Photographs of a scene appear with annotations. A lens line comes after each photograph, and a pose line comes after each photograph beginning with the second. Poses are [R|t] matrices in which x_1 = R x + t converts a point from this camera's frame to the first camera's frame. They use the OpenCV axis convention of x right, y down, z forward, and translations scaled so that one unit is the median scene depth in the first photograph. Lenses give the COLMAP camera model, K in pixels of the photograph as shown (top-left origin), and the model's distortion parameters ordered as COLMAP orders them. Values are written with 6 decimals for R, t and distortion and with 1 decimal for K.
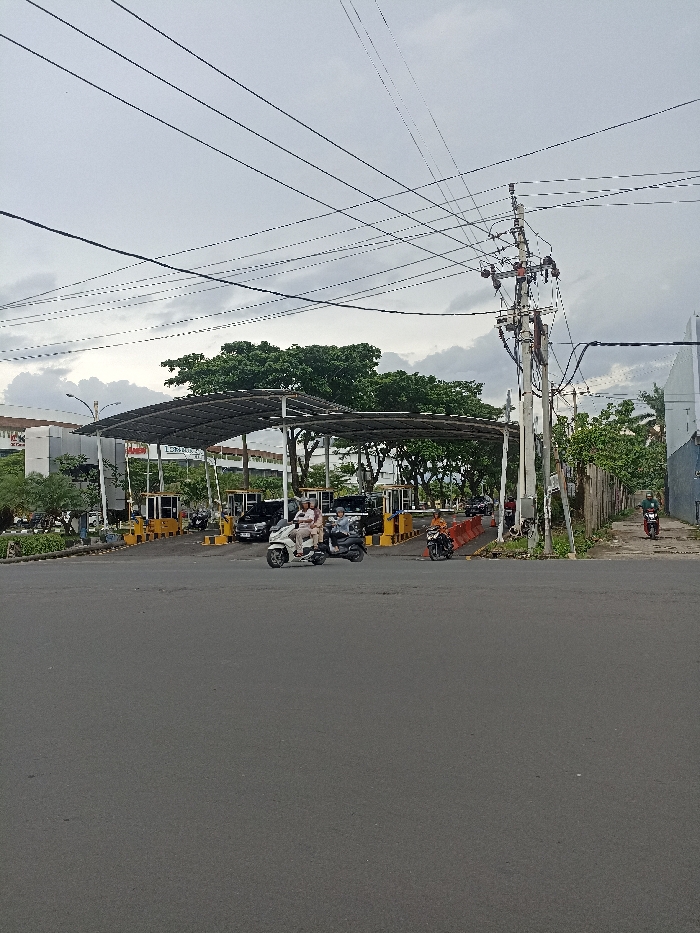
lens RADIAL K [[686.5, 0, 350.0], [0, 686.5, 466.5], [0, 0, 1]] dist [0.076927, -0.083952]
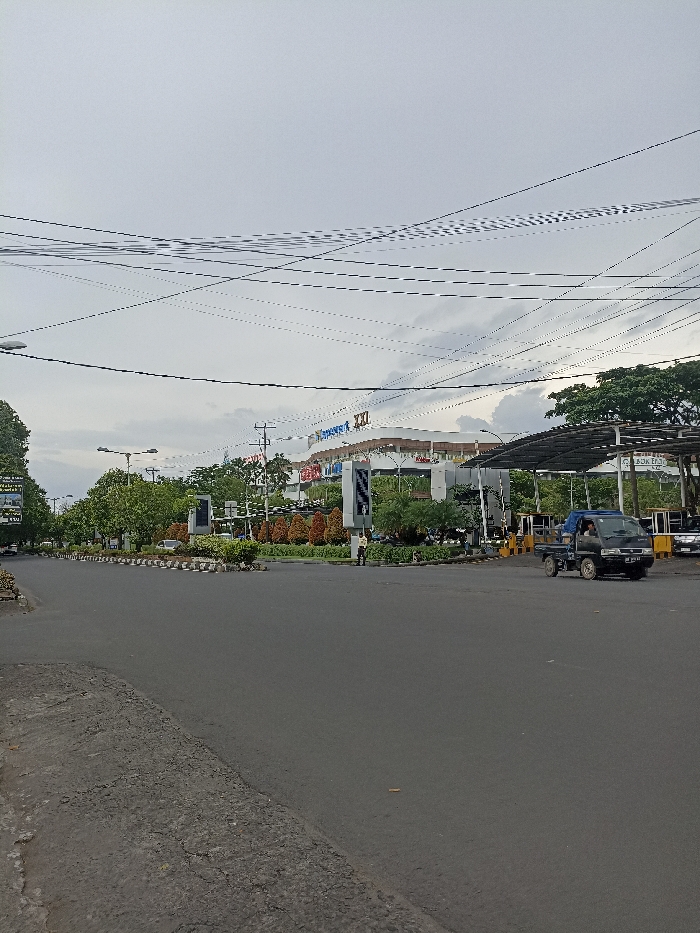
lens RADIAL K [[686.5, 0, 350.0], [0, 686.5, 466.5], [0, 0, 1]] dist [0.076927, -0.083952]
pose [[0.778203, -0.048790, -0.626114, 0.228705], [0.039940, 0.998804, -0.028190, -0.020554], [0.626741, -0.003070, 0.779222, -0.110370]]
